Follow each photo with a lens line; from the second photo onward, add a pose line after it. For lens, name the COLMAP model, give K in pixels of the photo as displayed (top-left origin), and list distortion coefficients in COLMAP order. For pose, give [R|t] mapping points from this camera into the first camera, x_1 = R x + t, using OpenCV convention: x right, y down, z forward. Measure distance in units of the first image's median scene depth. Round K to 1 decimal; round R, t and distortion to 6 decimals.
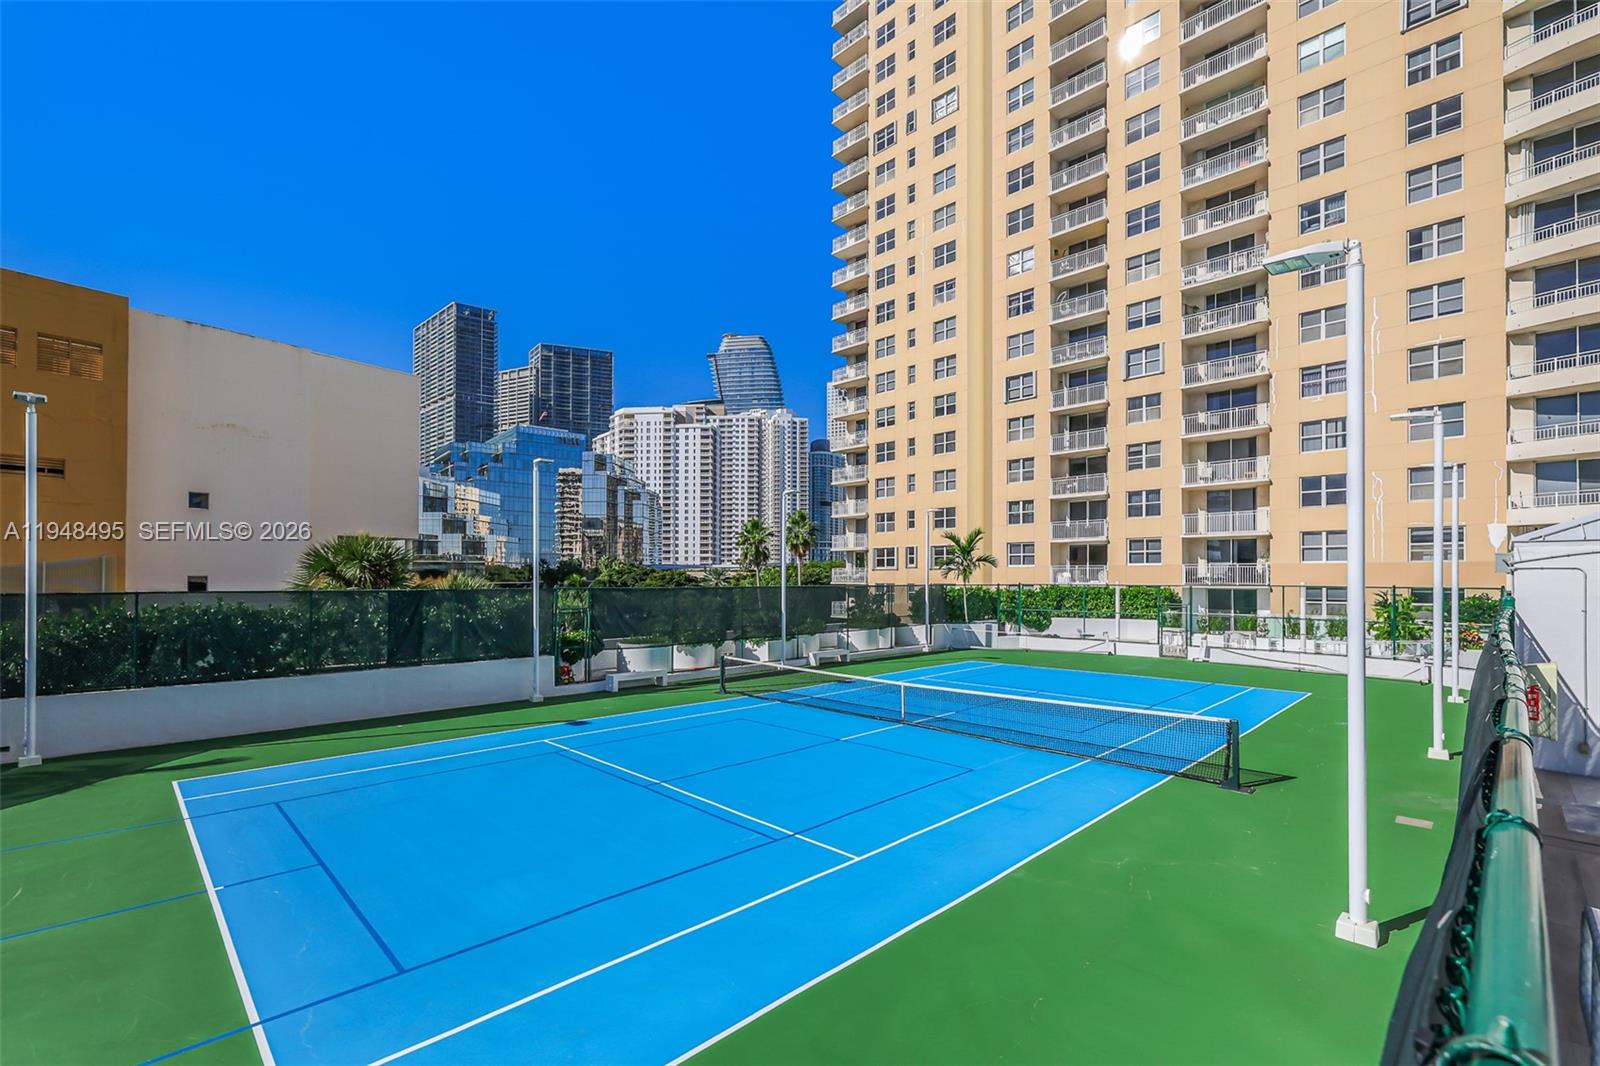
lens RADIAL K [[706.0, 0, 792.5], [0, 706.0, 572.3], [0, 0, 1]] dist [-0.000839, 0.000019]
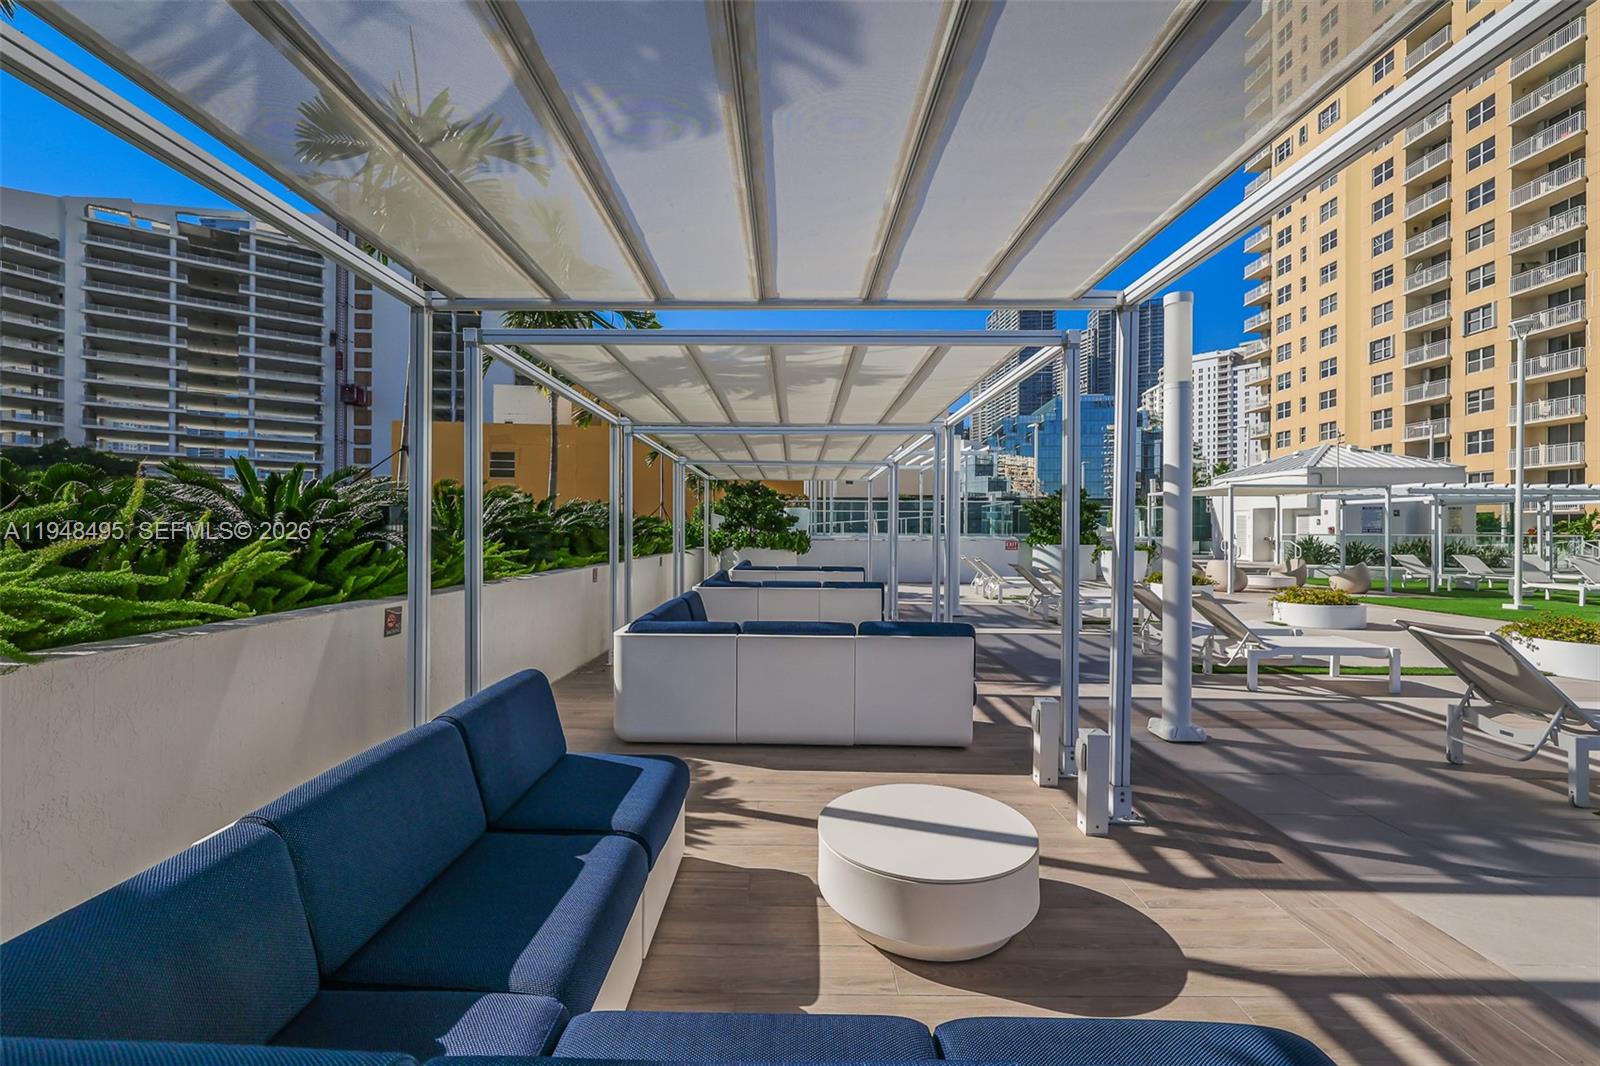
lens RADIAL K [[679.7, 0, 795.3], [0, 679.7, 526.1], [0, 0, 1]] dist [-0.011784, 0.000033]
pose [[0.715192, -0.003650, -0.698919, 0.403662], [0.002811, 0.999993, -0.002345, 0.034613], [0.698923, -0.000287, 0.715197, -0.495039]]
